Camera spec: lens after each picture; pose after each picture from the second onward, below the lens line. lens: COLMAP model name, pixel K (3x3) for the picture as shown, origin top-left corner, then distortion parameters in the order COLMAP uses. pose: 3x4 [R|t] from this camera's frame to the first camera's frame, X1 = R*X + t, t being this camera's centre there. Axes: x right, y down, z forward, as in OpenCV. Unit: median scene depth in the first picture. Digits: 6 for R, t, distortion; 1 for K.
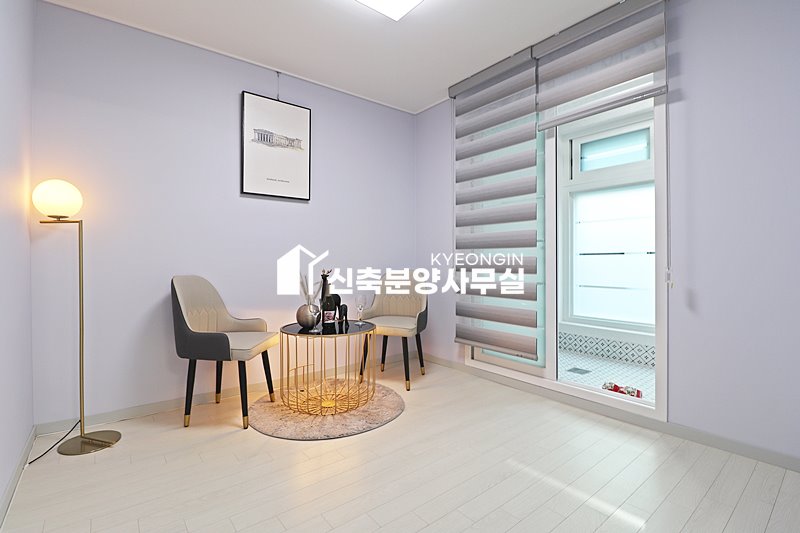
lens RADIAL K [[375.5, 0, 397.8], [0, 375.5, 263.3], [0, 0, 1]] dist [-0.007904, -0.008569]
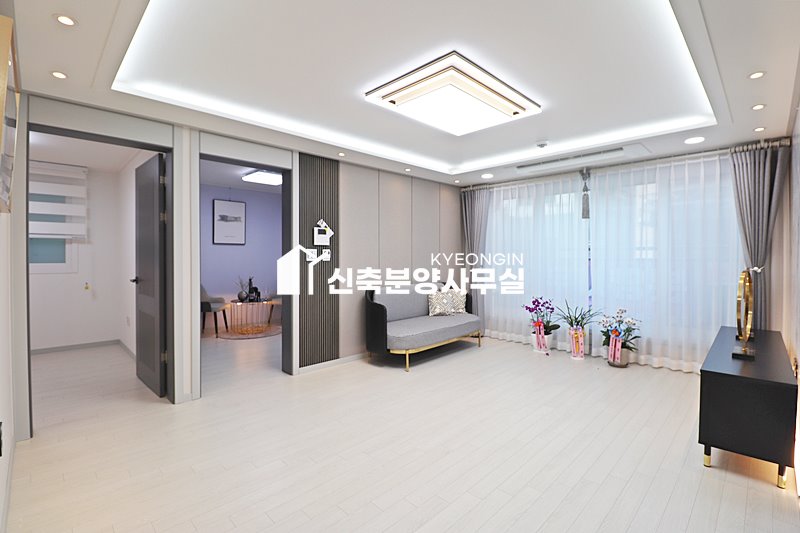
lens RADIAL K [[375.5, 0, 414.3], [0, 375.5, 253.4], [0, 0, 1]] dist [-0.007904, -0.008569]
pose [[0.990736, -0.001663, 0.135793, 0.510065], [0.001452, 0.999998, 0.001651, -0.132137], [-0.135796, -0.001439, 0.990736, -1.492037]]
